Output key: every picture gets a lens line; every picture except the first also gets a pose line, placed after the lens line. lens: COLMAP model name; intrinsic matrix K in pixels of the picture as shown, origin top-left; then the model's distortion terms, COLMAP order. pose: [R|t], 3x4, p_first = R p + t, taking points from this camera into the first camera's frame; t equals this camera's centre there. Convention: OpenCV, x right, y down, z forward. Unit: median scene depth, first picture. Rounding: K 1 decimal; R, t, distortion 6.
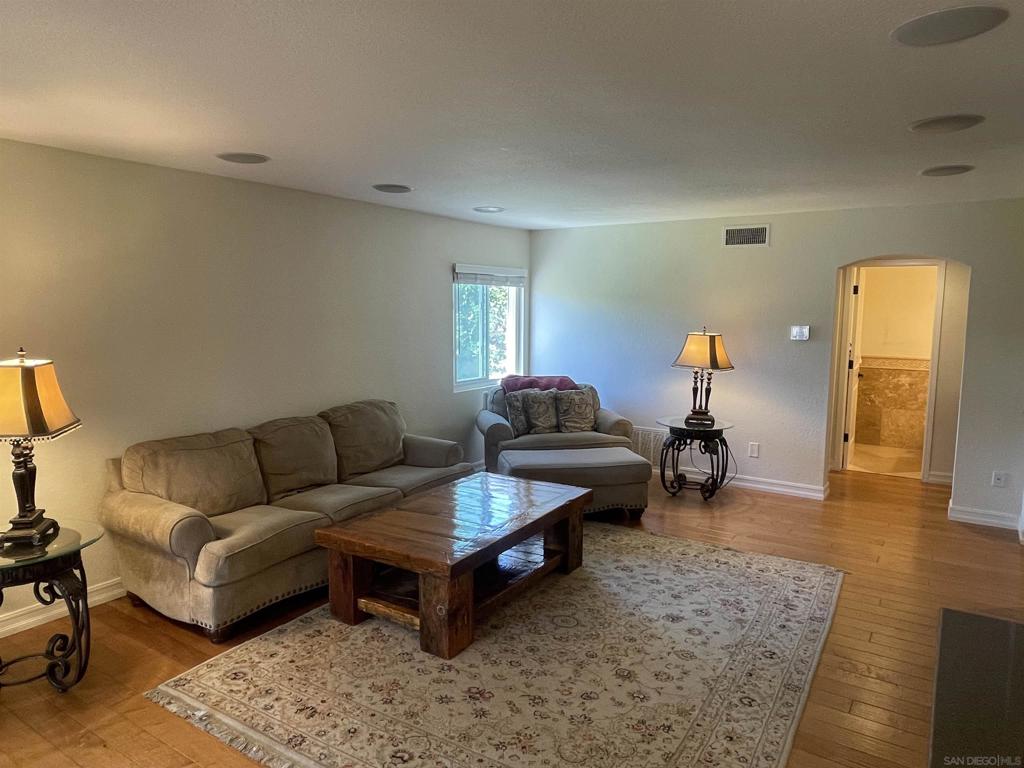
lens RADIAL K [[679.6, 0, 507.8], [0, 679.6, 383.5], [0, 0, 1]] dist [0.042280, -0.070491]
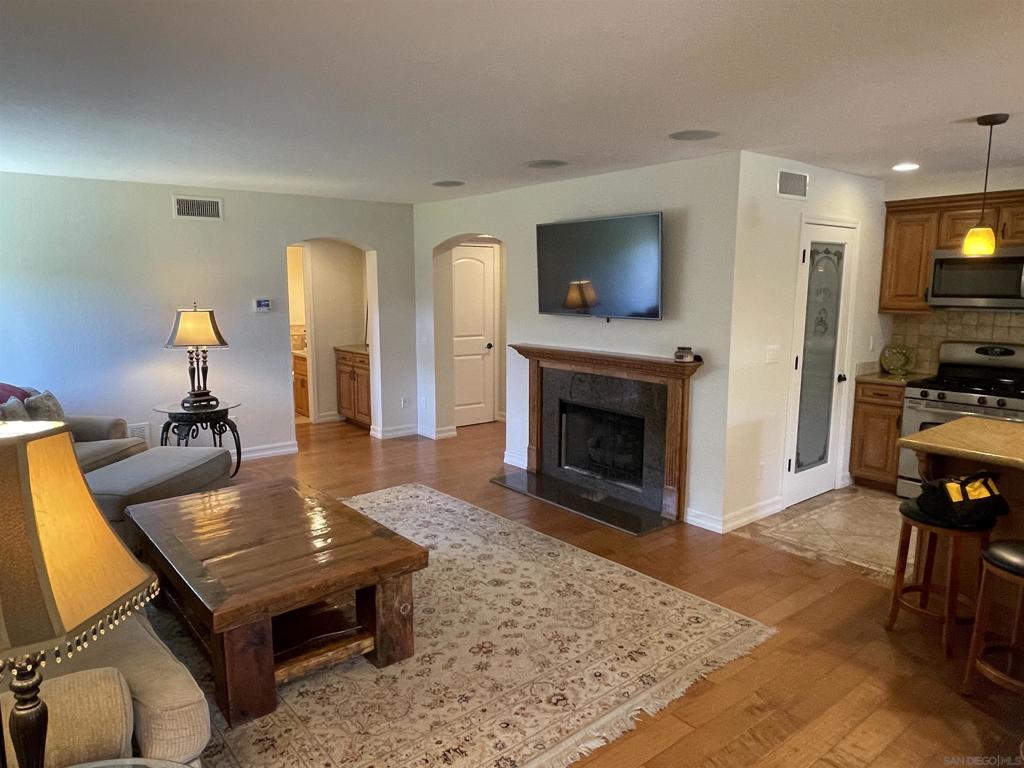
lens RADIAL K [[679.6, 0, 507.8], [0, 679.6, 383.5], [0, 0, 1]] dist [0.042280, -0.070491]
pose [[0.304305, -0.143089, 0.941766, -0.484405], [0.112953, 0.987099, 0.113479, -0.031297], [-0.945854, 0.071843, 0.316541, 0.304098]]
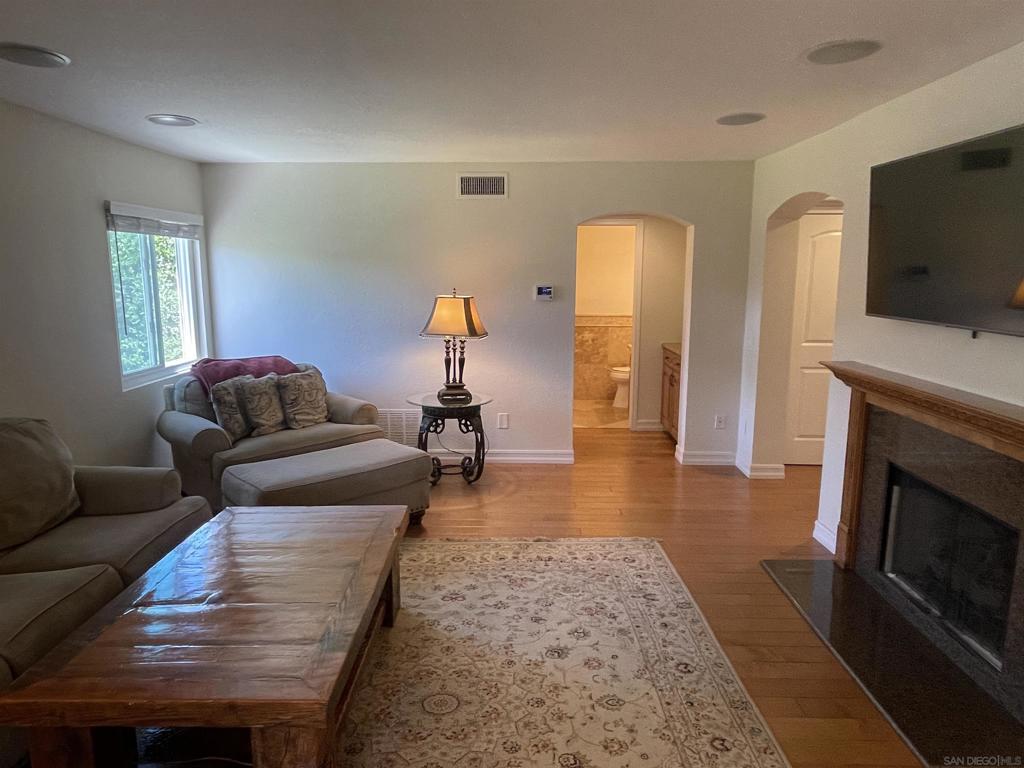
lens RADIAL K [[679.6, 0, 507.8], [0, 679.6, 383.5], [0, 0, 1]] dist [0.042280, -0.070491]
pose [[0.843244, -0.093712, 0.529300, -0.125746], [0.066952, 0.995329, 0.069559, -0.018089], [-0.533345, -0.023218, 0.845579, 0.227006]]
